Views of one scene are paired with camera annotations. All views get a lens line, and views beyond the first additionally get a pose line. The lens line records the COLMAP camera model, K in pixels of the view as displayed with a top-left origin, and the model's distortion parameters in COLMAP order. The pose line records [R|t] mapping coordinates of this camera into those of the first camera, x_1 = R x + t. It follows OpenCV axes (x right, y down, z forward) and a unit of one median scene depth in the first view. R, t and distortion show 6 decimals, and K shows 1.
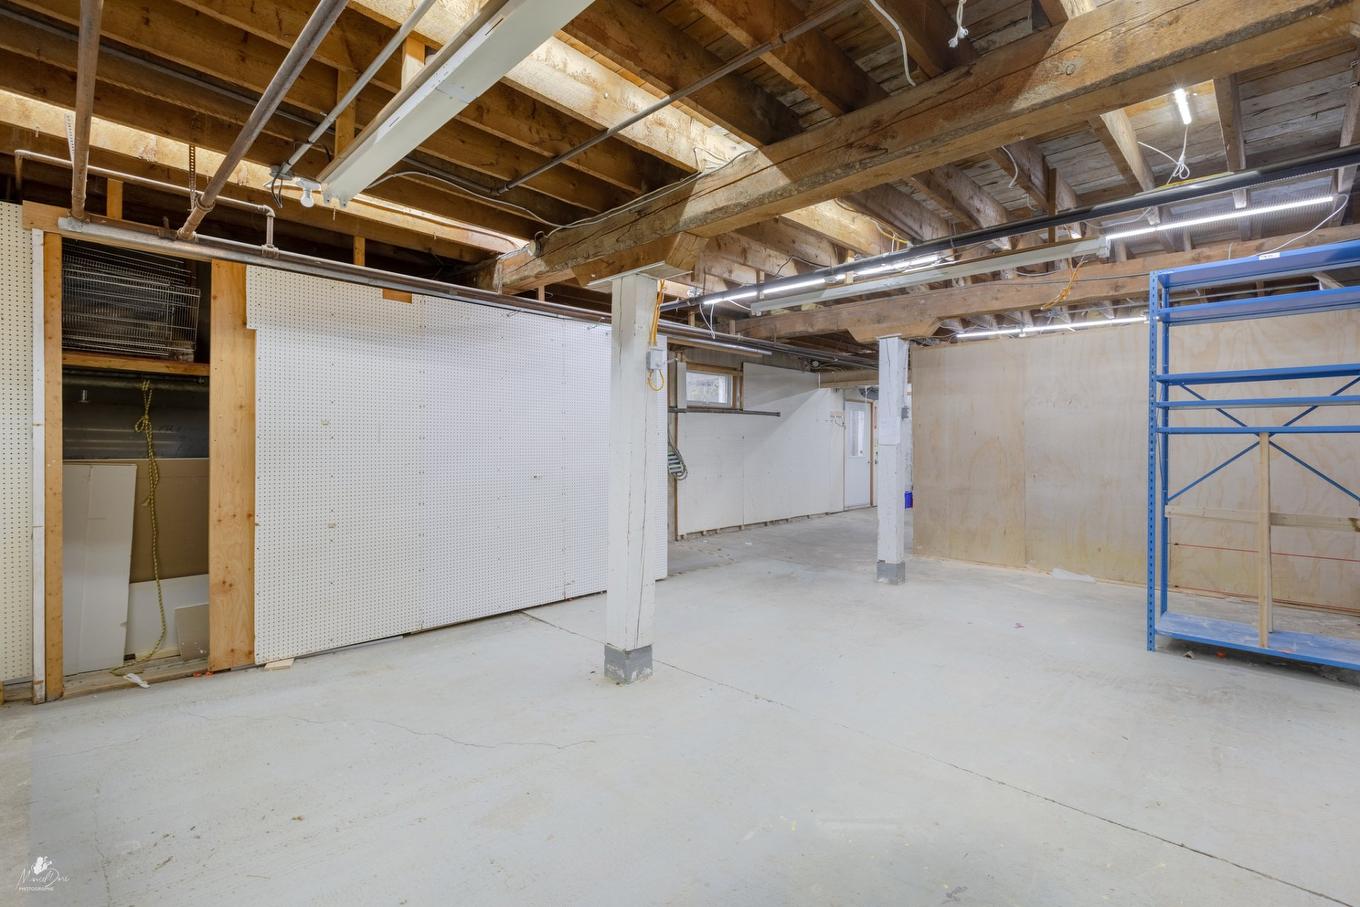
lens RADIAL K [[610.5, 0, 678.5], [0, 610.5, 448.0], [0, 0, 1]] dist [0.004604, 0.000109]
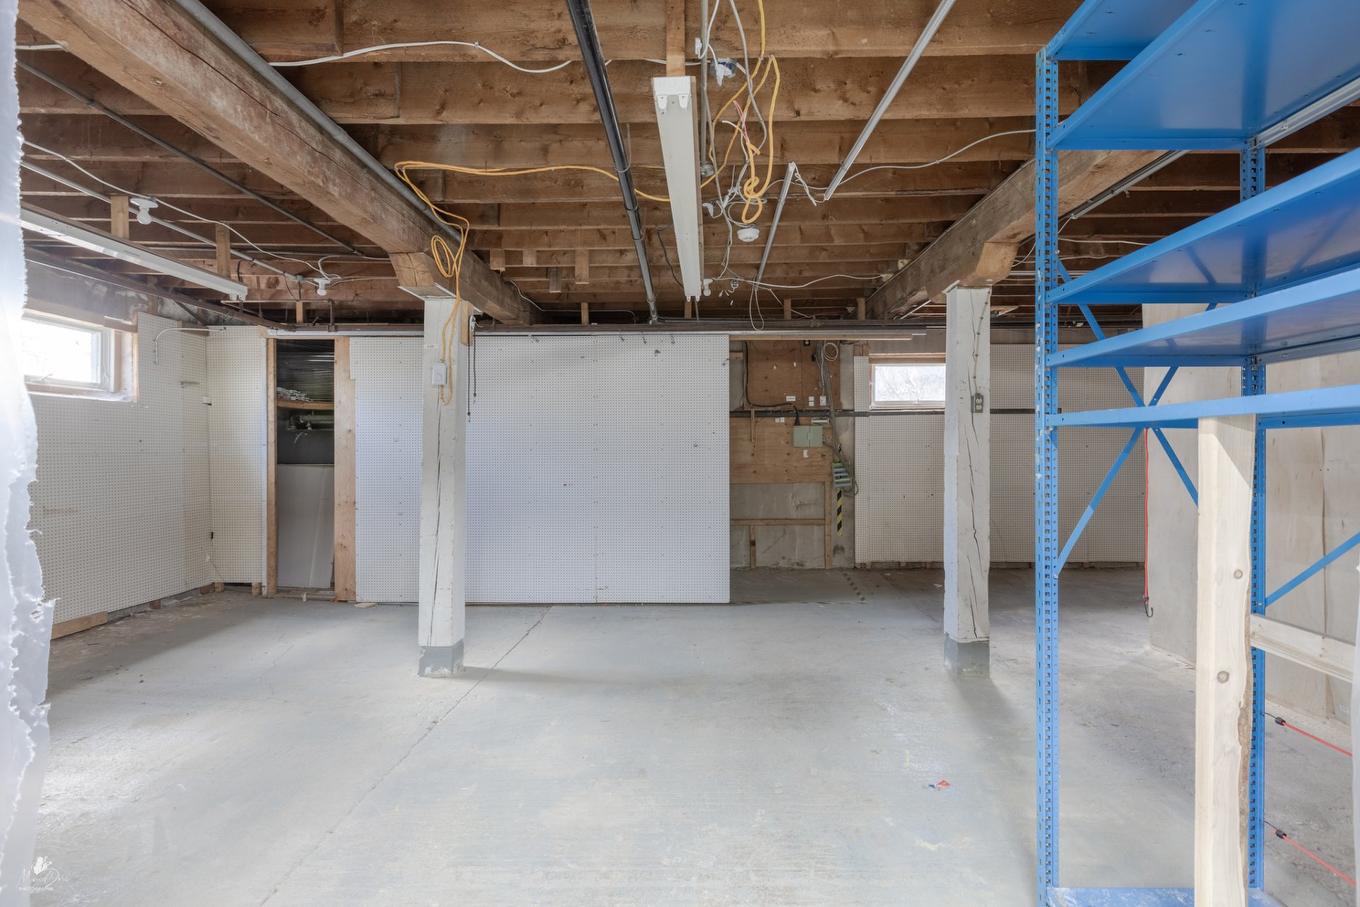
lens RADIAL K [[610.5, 0, 683.8], [0, 610.5, 456.2], [0, 0, 1]] dist [0.004604, 0.000109]
pose [[0.688794, -0.006002, -0.724933, 0.986855], [0.000359, 0.999968, -0.007938, 0.007360], [0.724957, 0.005207, 0.688774, 0.561003]]
